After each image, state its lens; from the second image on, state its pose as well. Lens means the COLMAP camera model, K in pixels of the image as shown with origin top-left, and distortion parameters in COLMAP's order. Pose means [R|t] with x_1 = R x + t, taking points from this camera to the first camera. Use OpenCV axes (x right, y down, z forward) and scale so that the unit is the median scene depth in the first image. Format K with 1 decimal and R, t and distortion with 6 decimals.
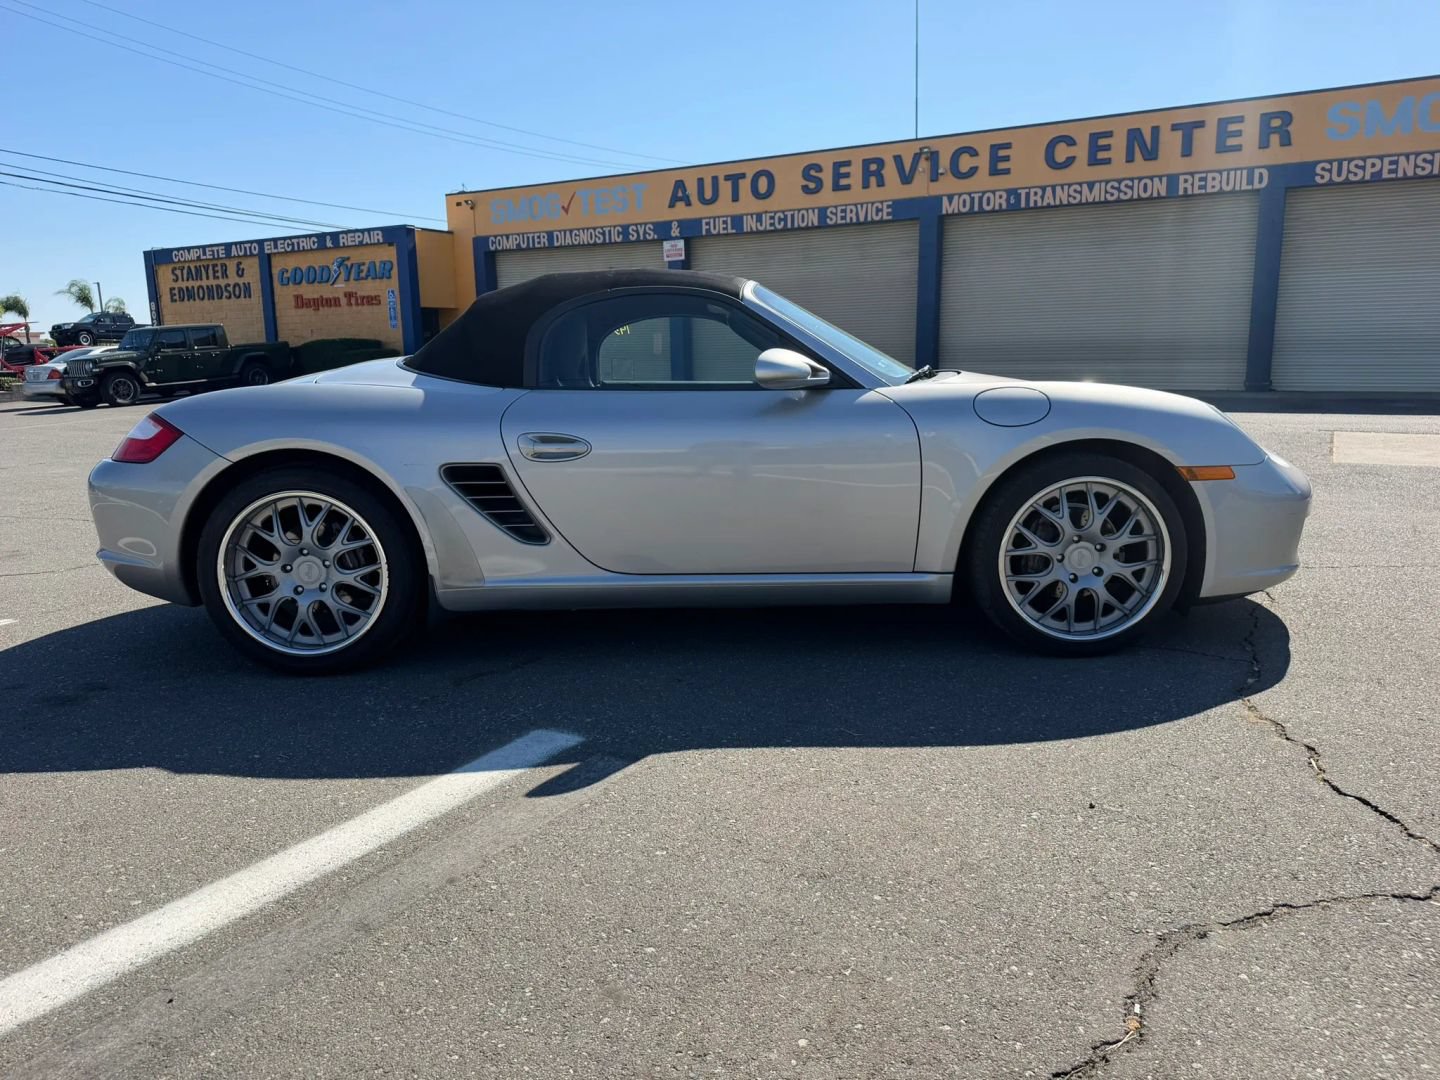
lens RADIAL K [[1007.5, 0, 713.9], [0, 1007.5, 537.2], [0, 0, 1]] dist [-0.008617, 0.000710]
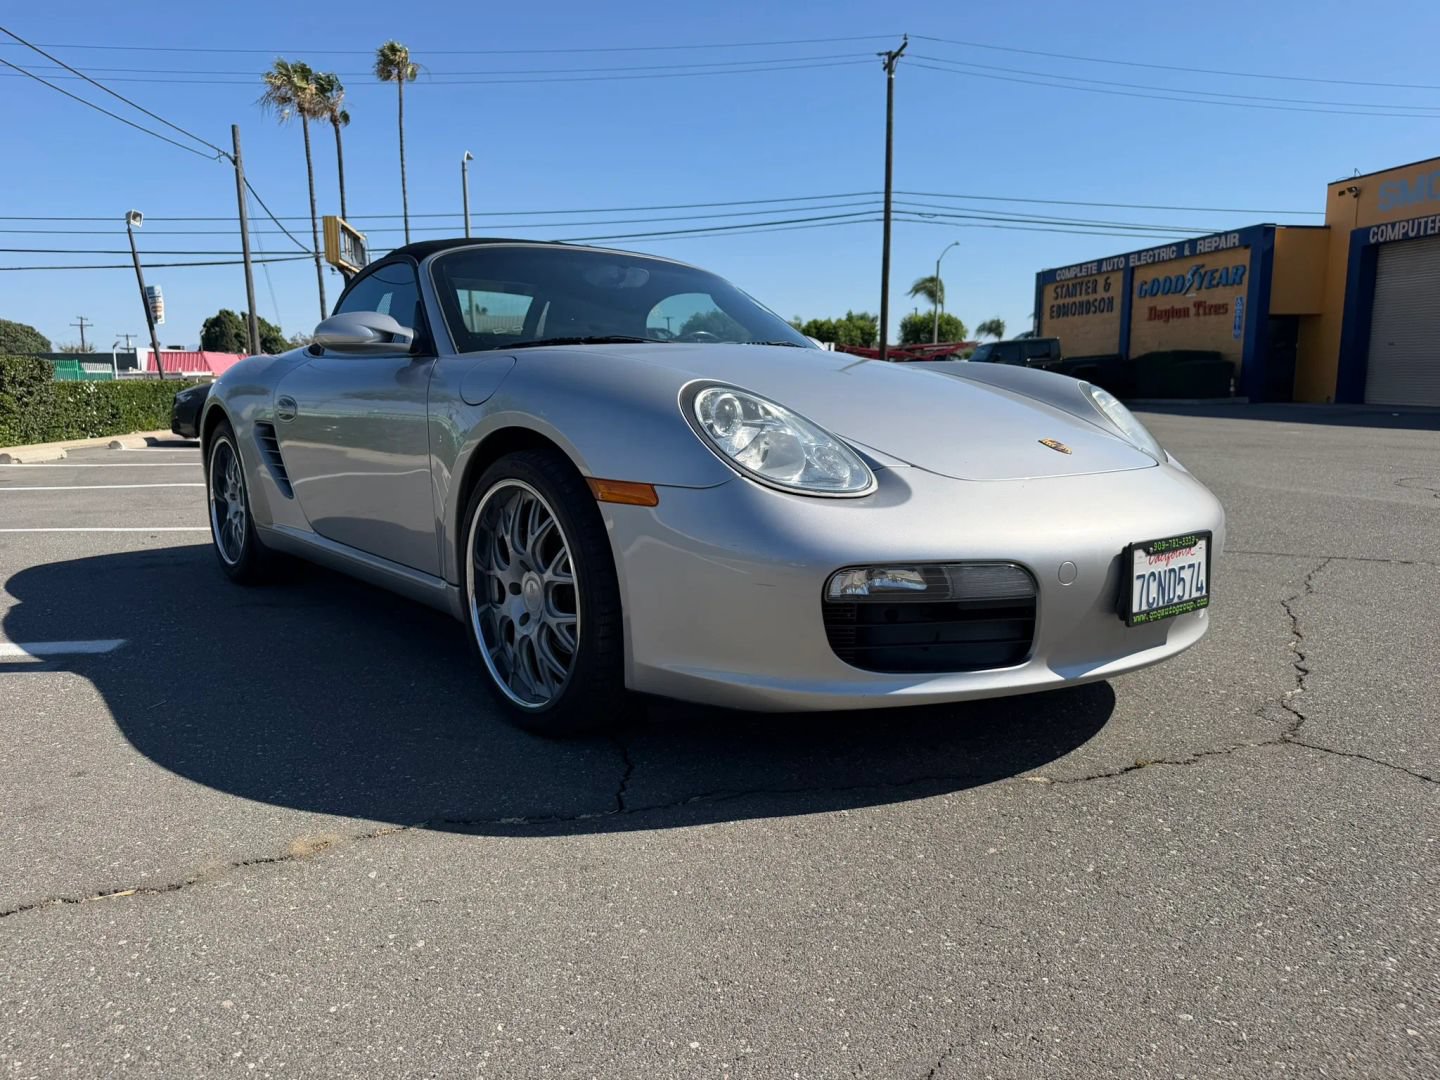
lens RADIAL K [[1010.4, 0, 720.0], [0, 1010.4, 540.0], [0, 0, 1]] dist [-0.000693, -0.002248]
pose [[0.635376, 0.130548, -0.761088, 0.182504], [-0.141507, 0.988600, 0.051439, -0.013567], [0.759127, 0.075016, 0.646606, 0.113176]]
